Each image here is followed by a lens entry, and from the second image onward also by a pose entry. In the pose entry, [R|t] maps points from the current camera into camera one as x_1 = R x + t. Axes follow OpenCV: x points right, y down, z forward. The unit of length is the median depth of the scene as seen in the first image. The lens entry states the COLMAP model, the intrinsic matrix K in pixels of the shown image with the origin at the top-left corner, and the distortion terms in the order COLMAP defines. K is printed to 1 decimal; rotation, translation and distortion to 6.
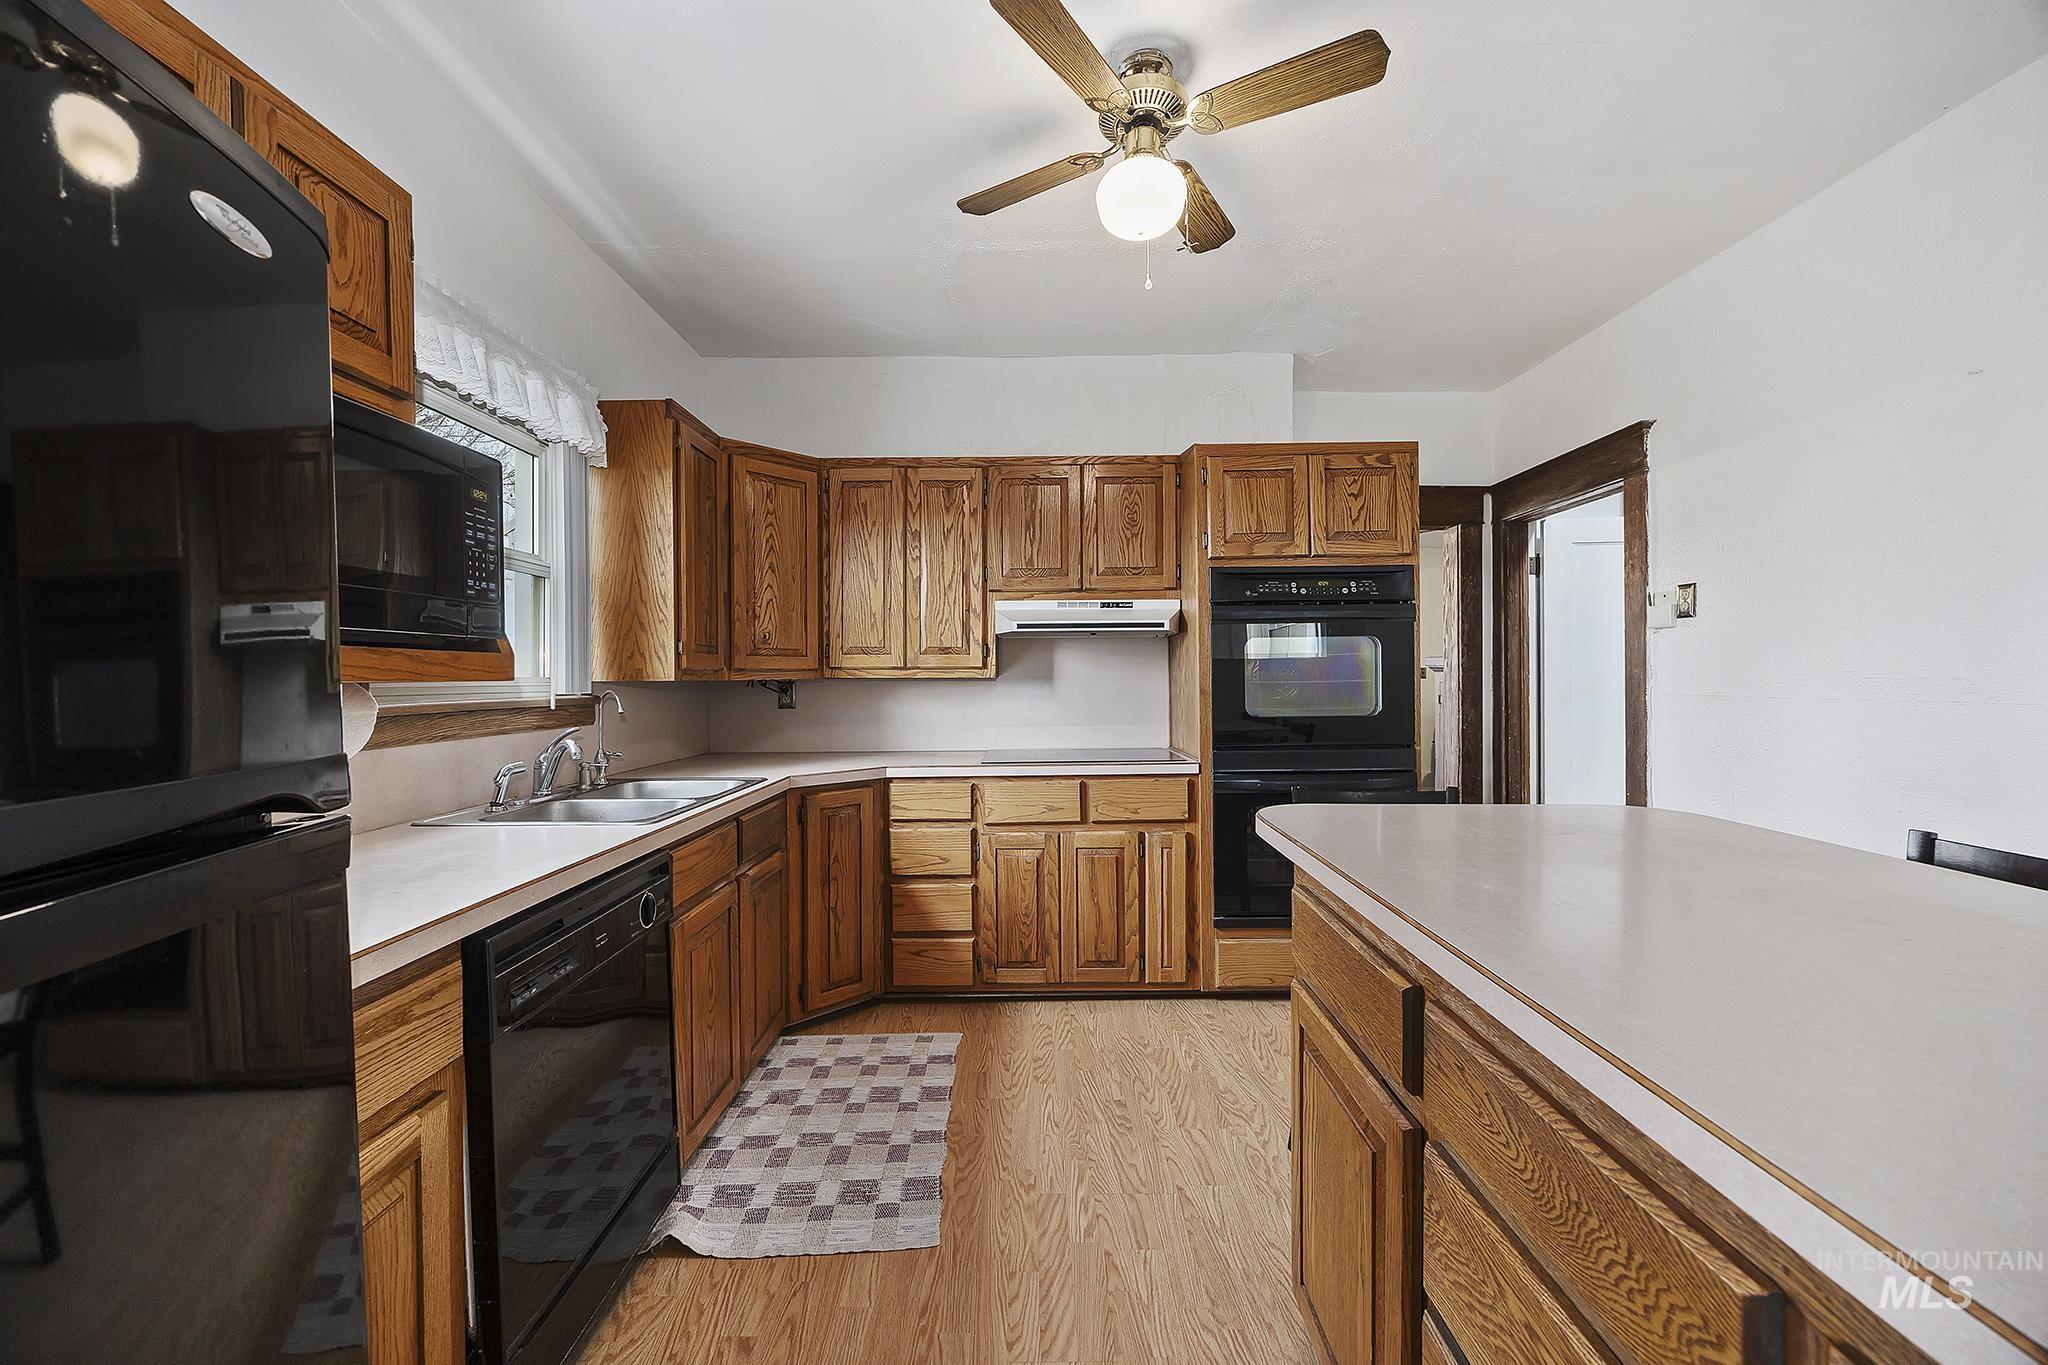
lens RADIAL K [[765.9, 0, 1024.0], [0, 765.9, 682.5], [0, 0, 1]] dist [0.000738, 0.000071]
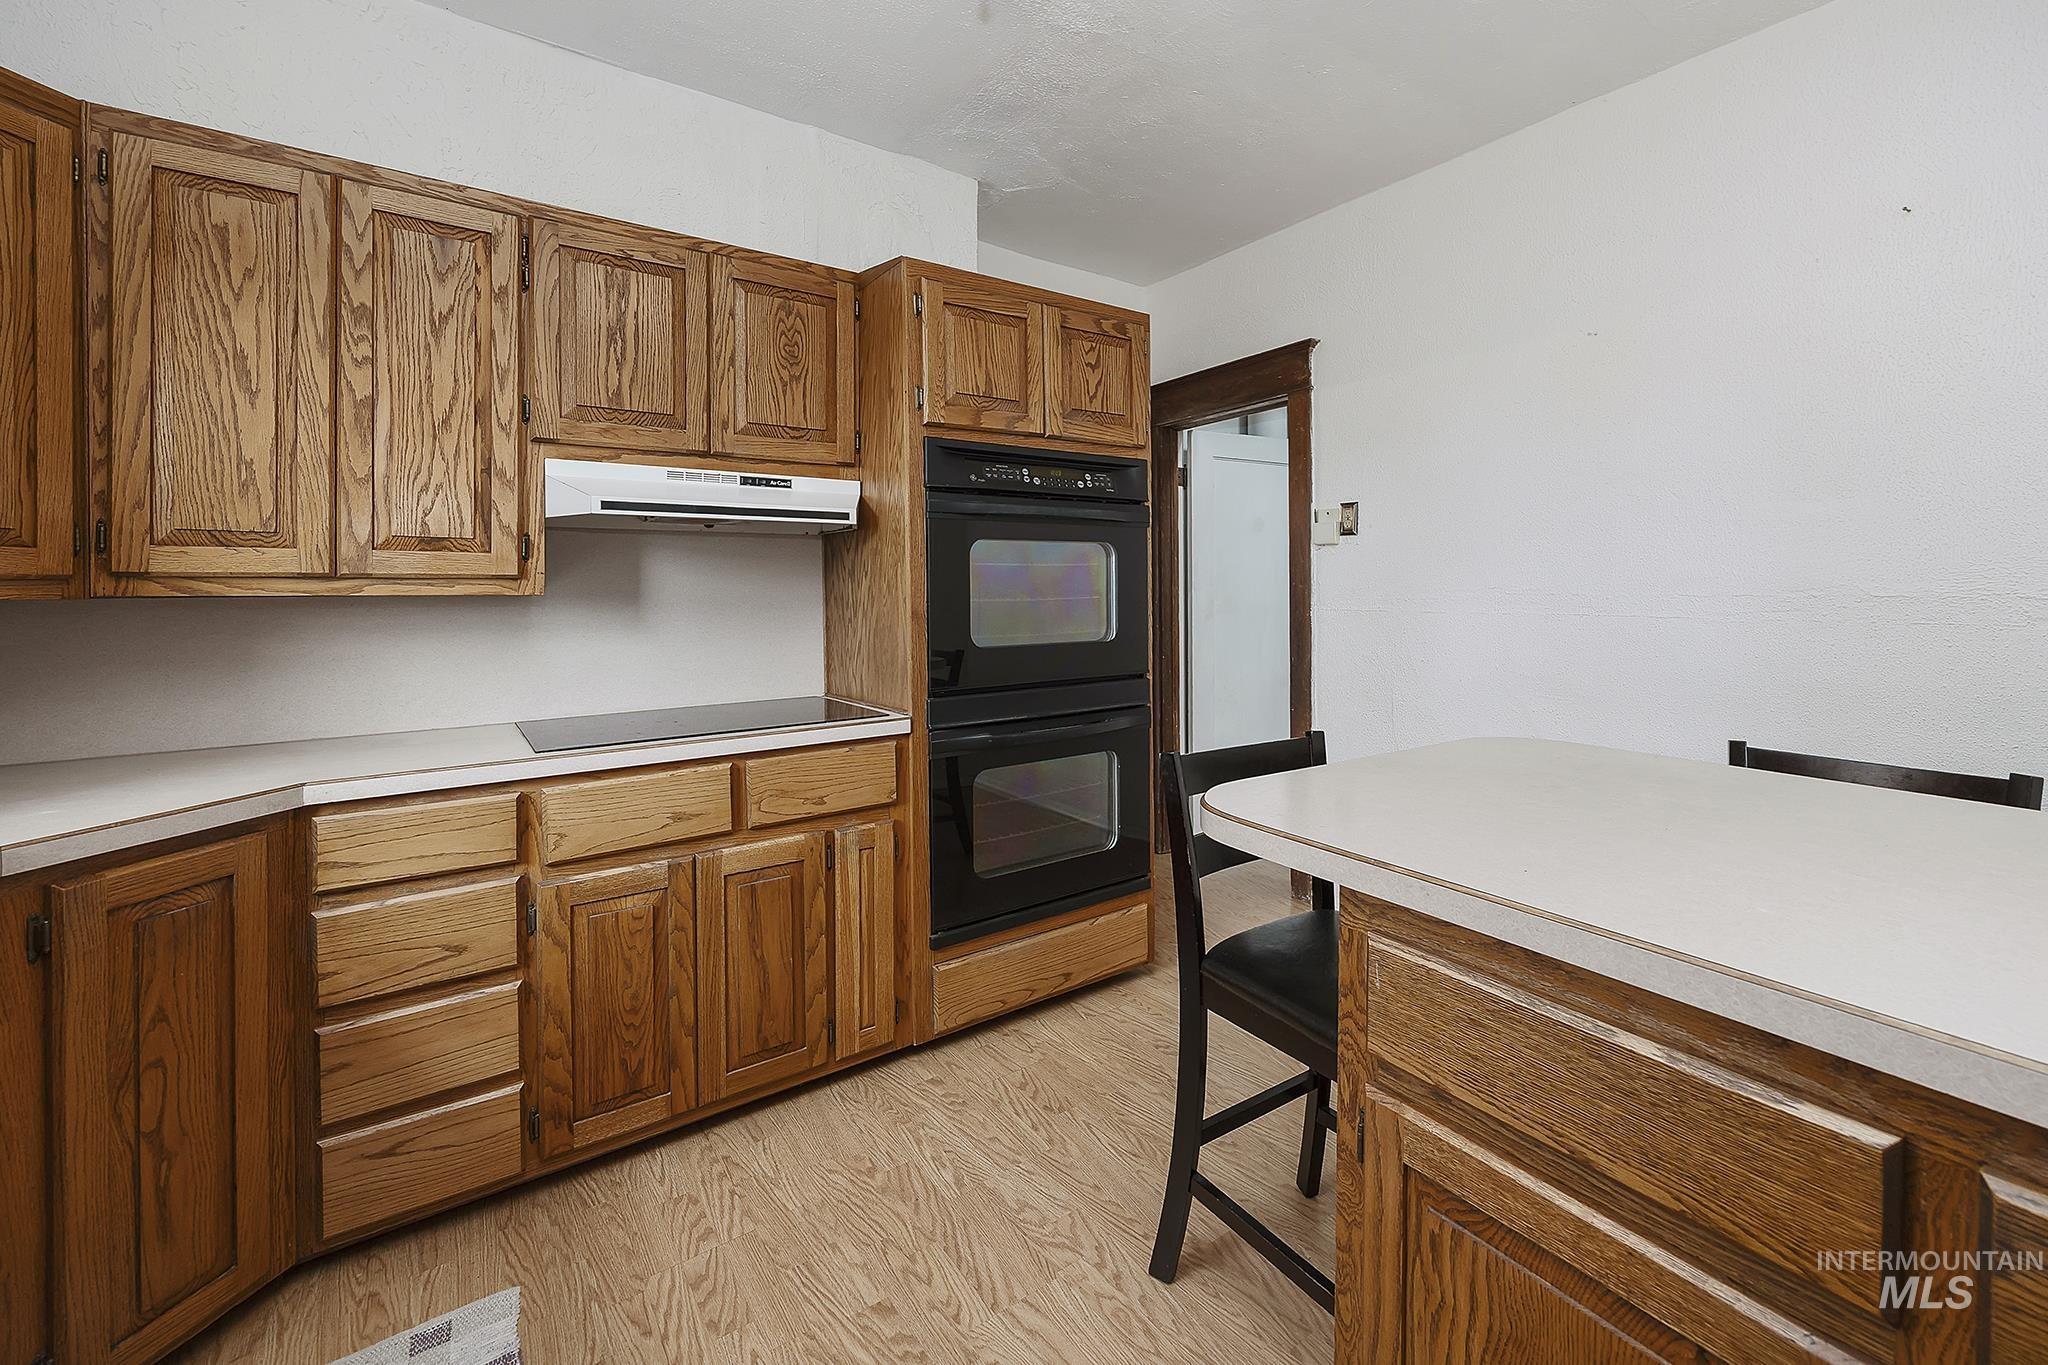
lens RADIAL K [[833.7, 0, 1029.3], [0, 833.7, 592.7], [0, 0, 1]] dist [-0.000376, 0.000186]
pose [[0.794782, -0.001387, 0.606894, -0.137775], [0.004688, 0.999982, -0.003855, -0.004063], [-0.606877, 0.005909, 0.794774, 0.321746]]
